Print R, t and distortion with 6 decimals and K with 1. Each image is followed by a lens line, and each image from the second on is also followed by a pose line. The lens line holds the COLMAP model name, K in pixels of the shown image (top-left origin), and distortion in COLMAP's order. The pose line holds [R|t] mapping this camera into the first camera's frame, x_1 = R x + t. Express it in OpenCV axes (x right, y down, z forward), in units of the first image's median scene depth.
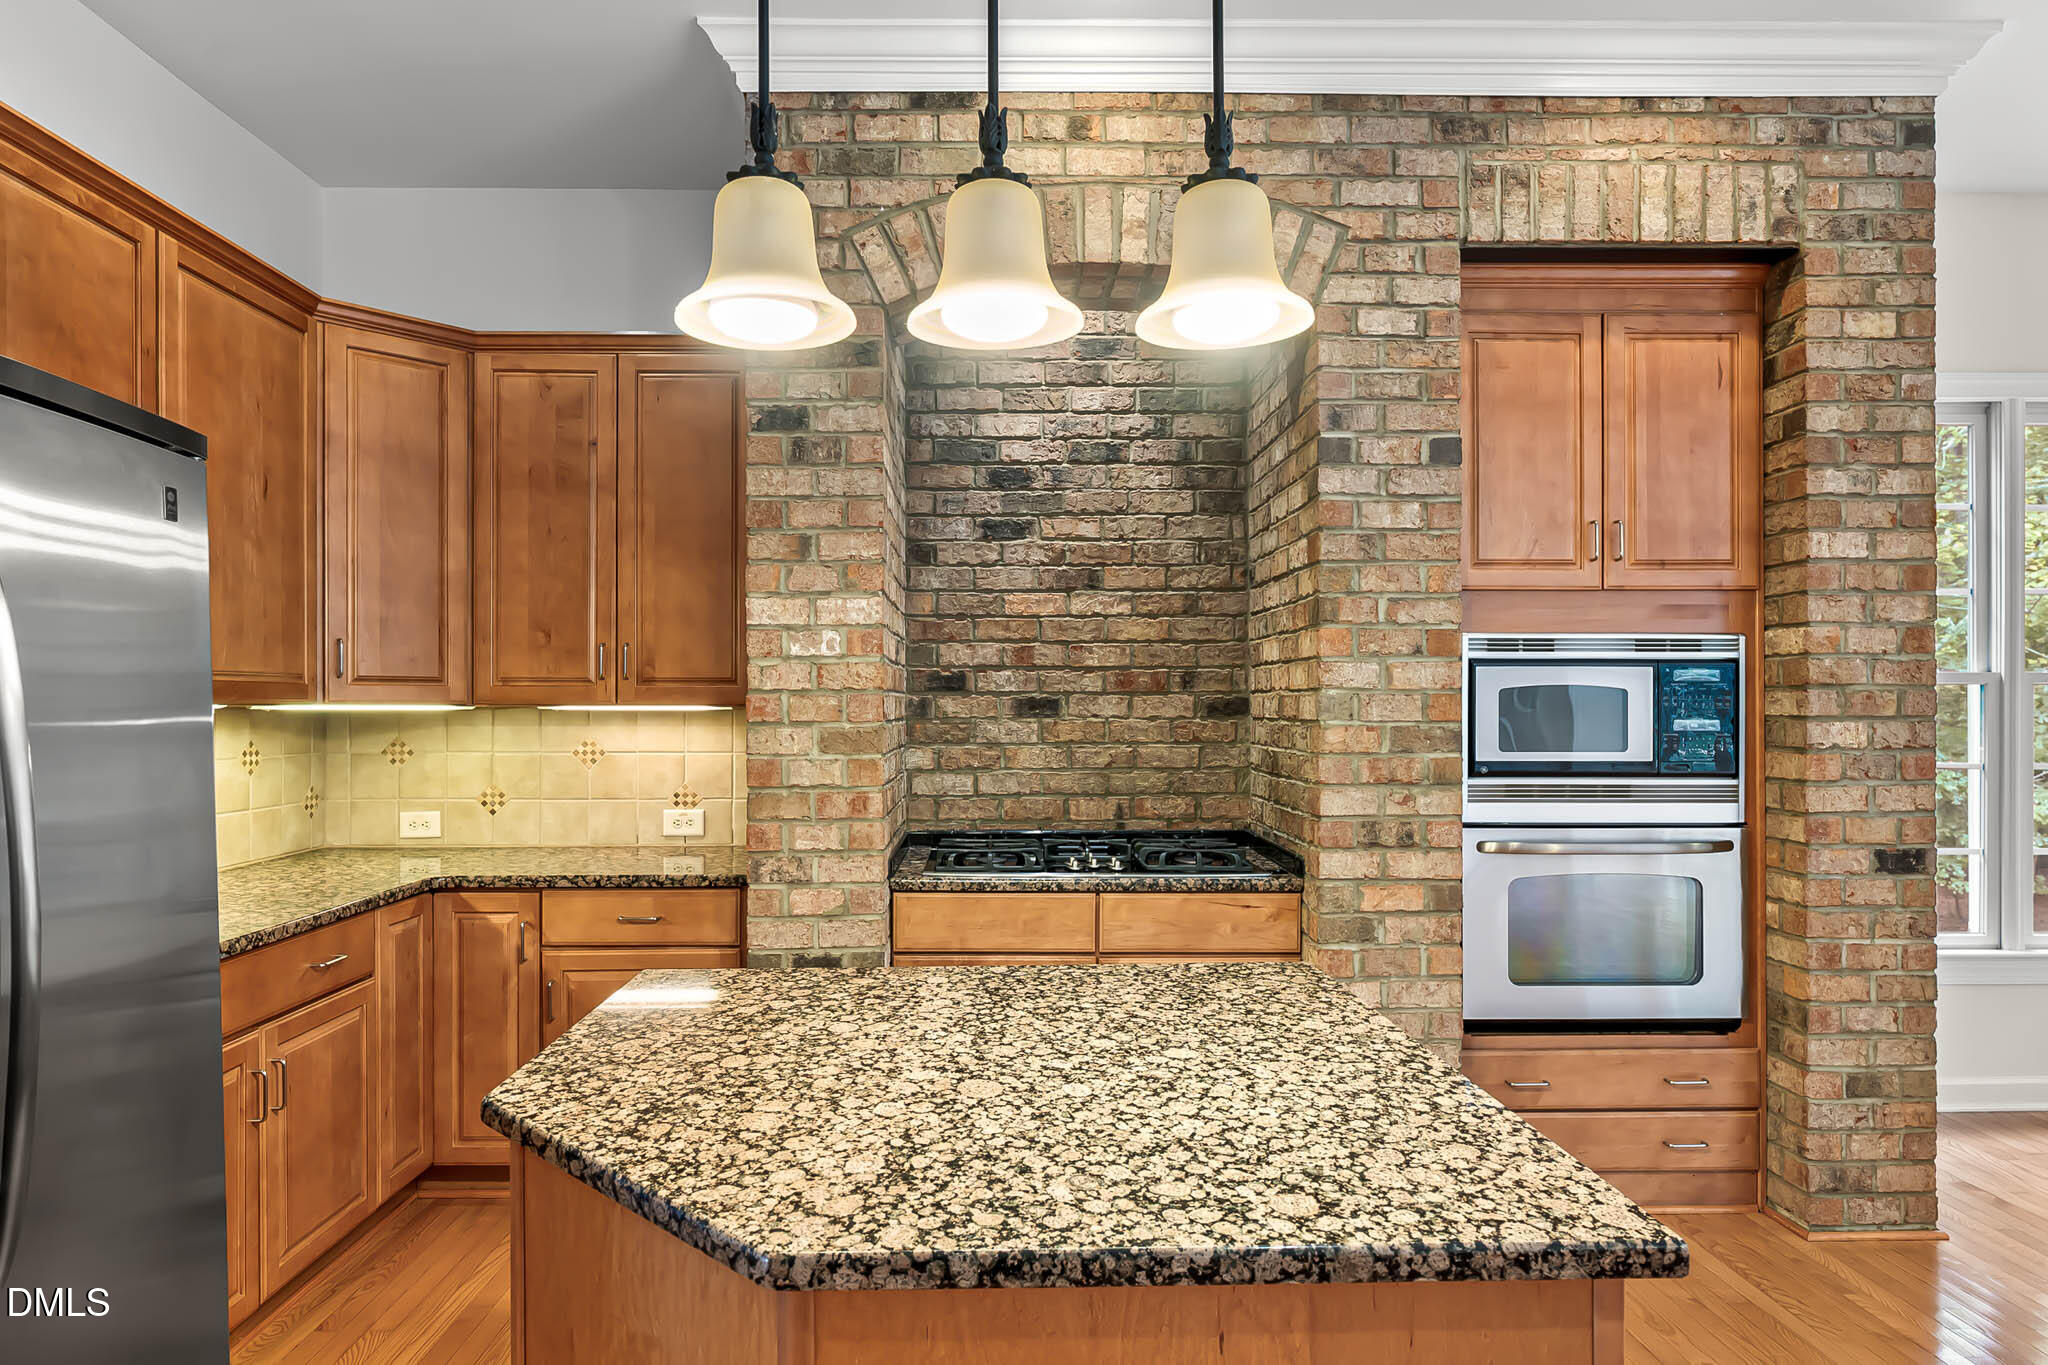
lens RADIAL K [[1193.6, 0, 1015.2], [0, 1193.6, 705.0], [0, 0, 1]] dist [-0.006867, 0.004528]
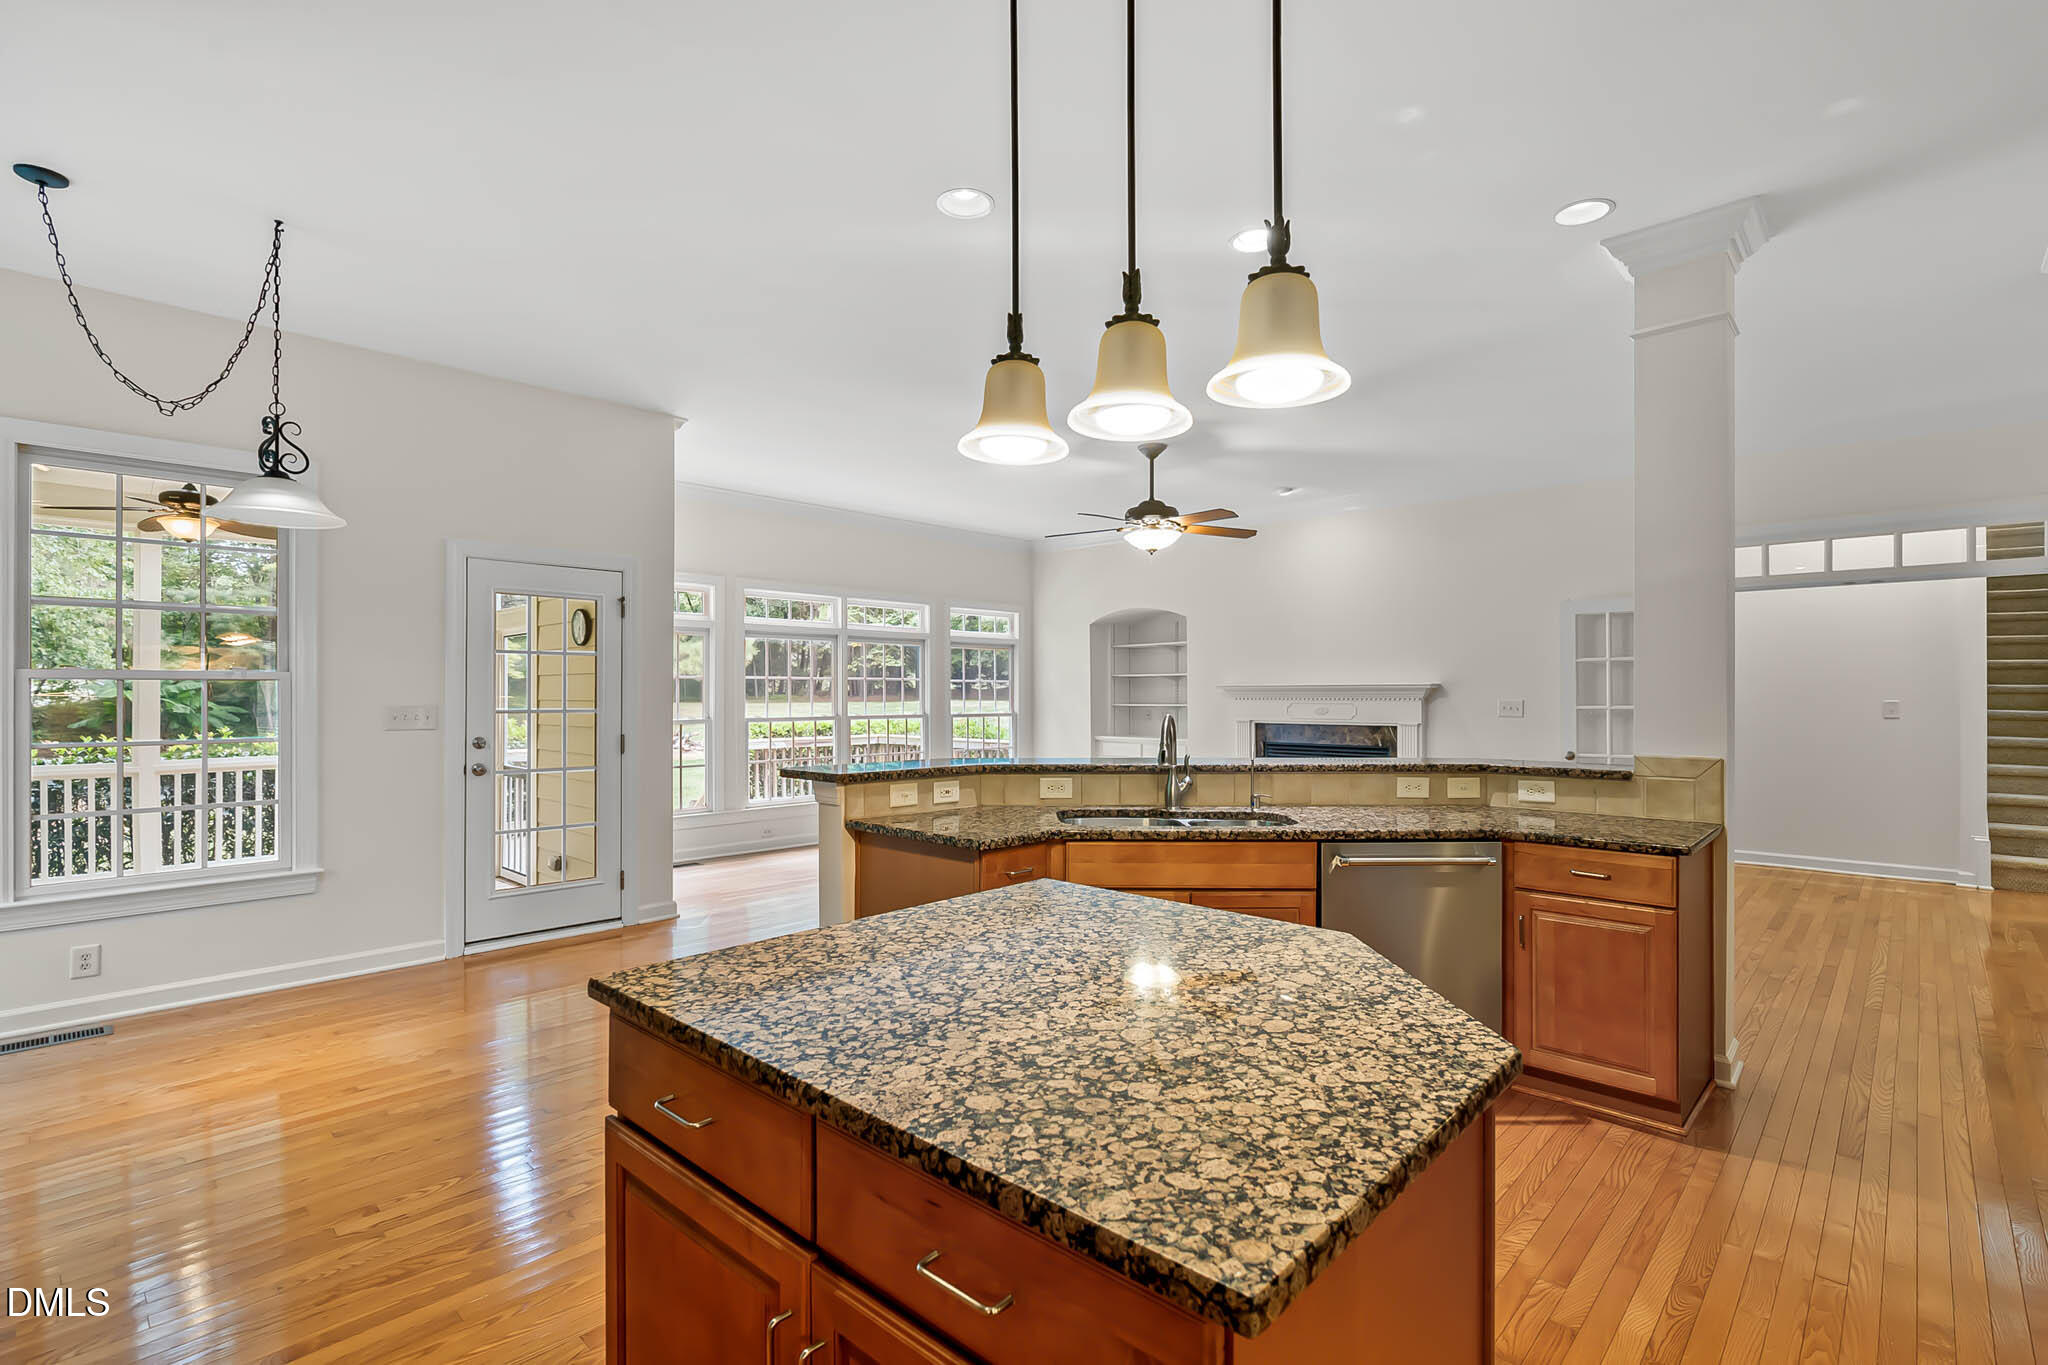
lens RADIAL K [[955.7, 0, 1015.4], [0, 955.7, 696.1], [0, 0, 1]] dist [-0.011739, 0.005325]
pose [[-0.708865, 0.003123, 0.705337, -0.332588], [0.002852, 0.999995, -0.001562, 0.003842], [-0.705338, 0.000904, -0.708871, 0.879537]]
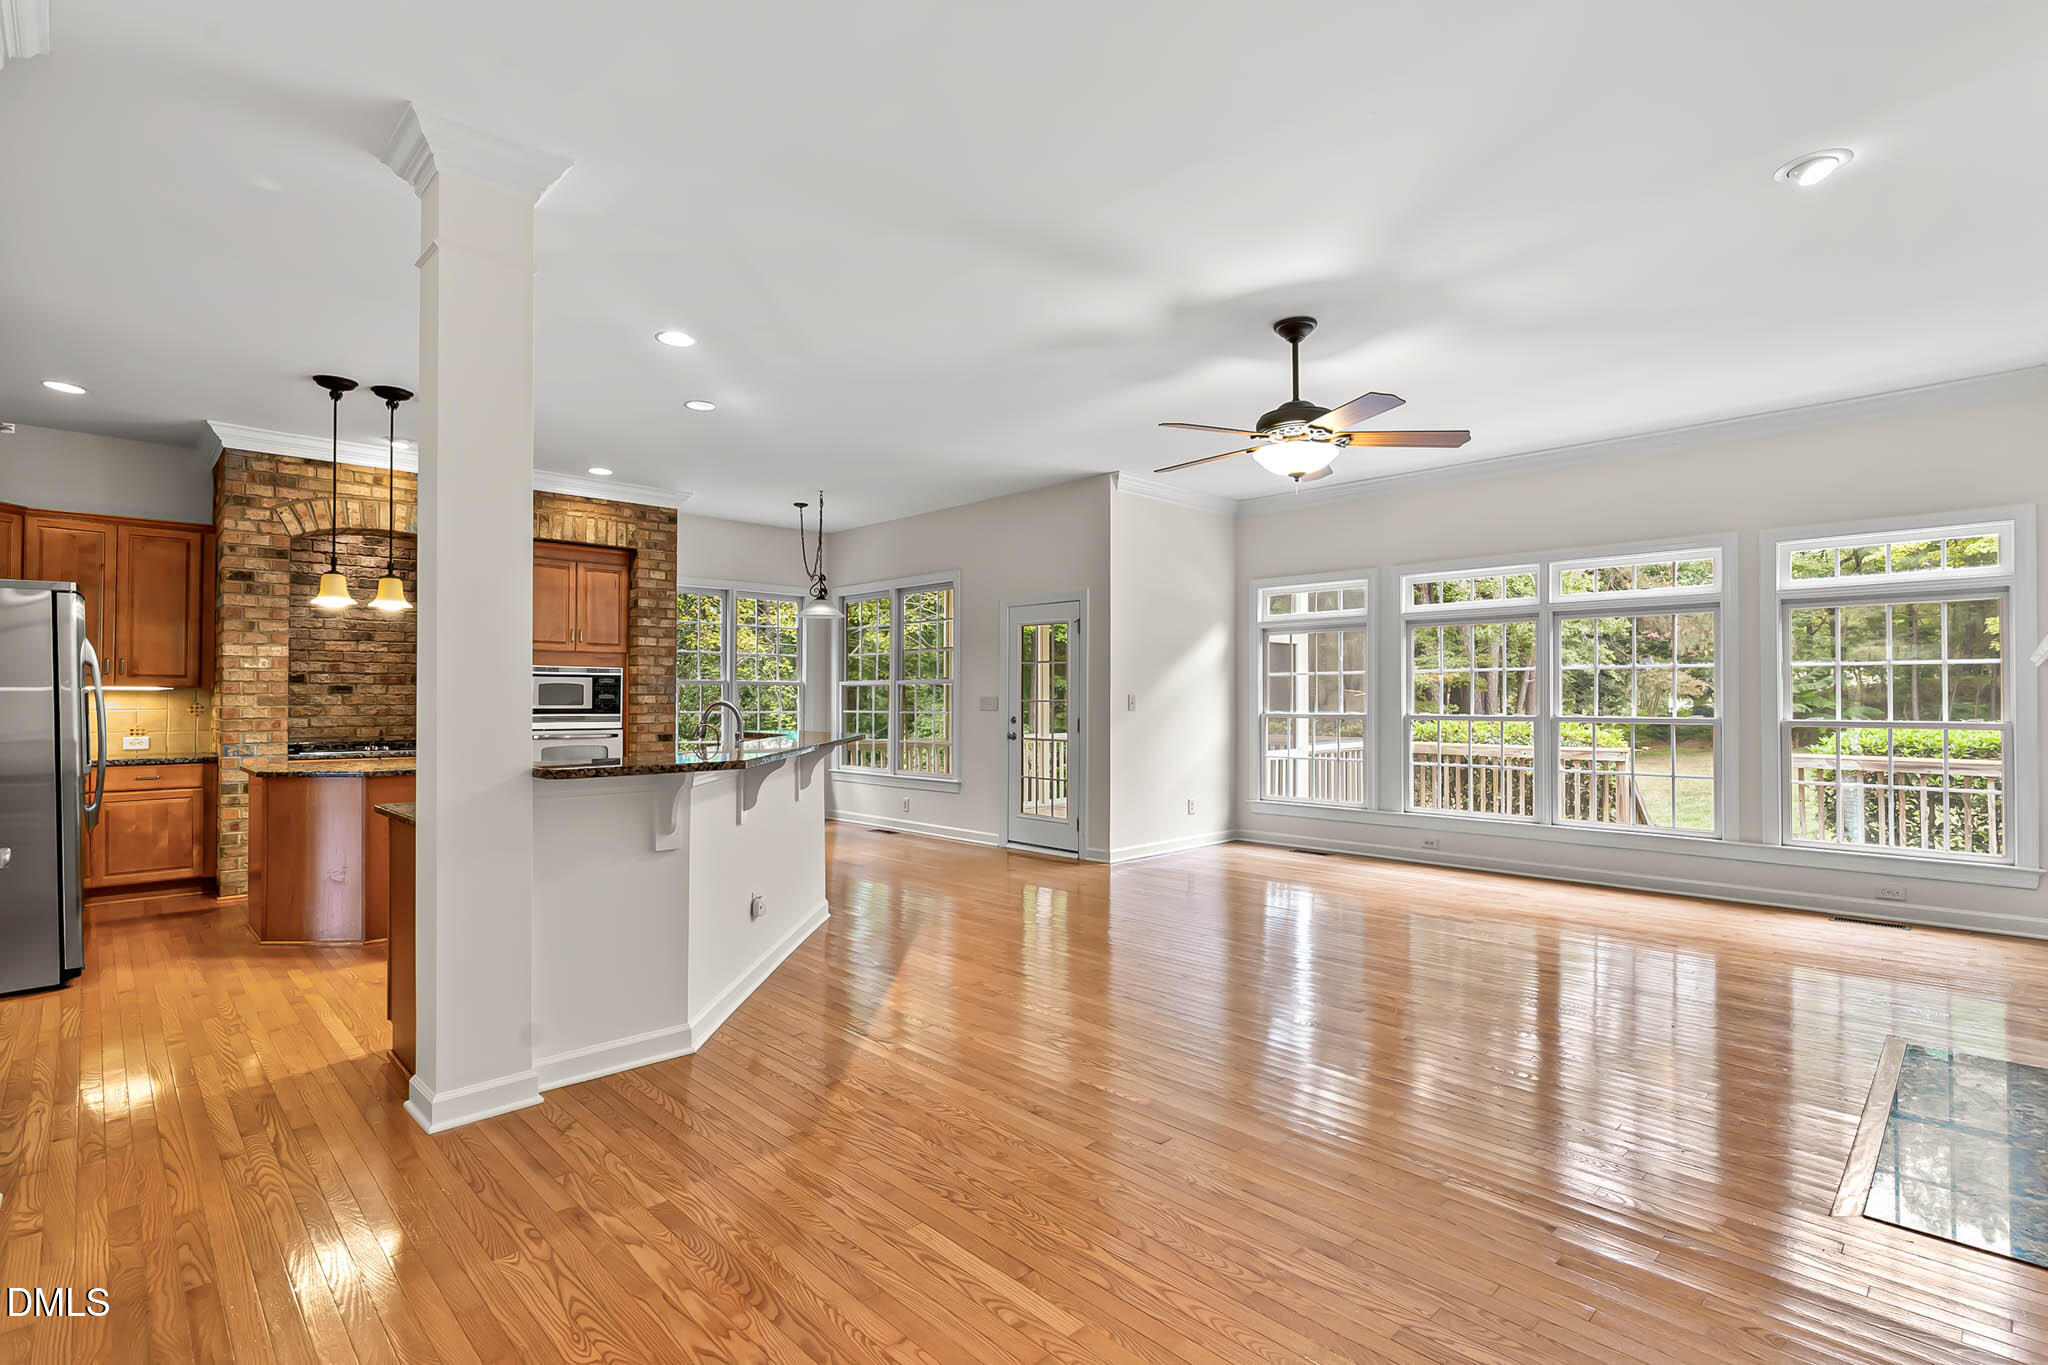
lens RADIAL K [[955.7, 0, 1005.2], [0, 955.7, 685.8], [0, 0, 1]] dist [-0.011739, 0.005325]
pose [[0.736105, 0.011349, 0.676772, -0.363819], [-0.002768, 0.999902, -0.013757, 0.021230], [-0.676861, 0.008253, 0.736064, -1.611544]]
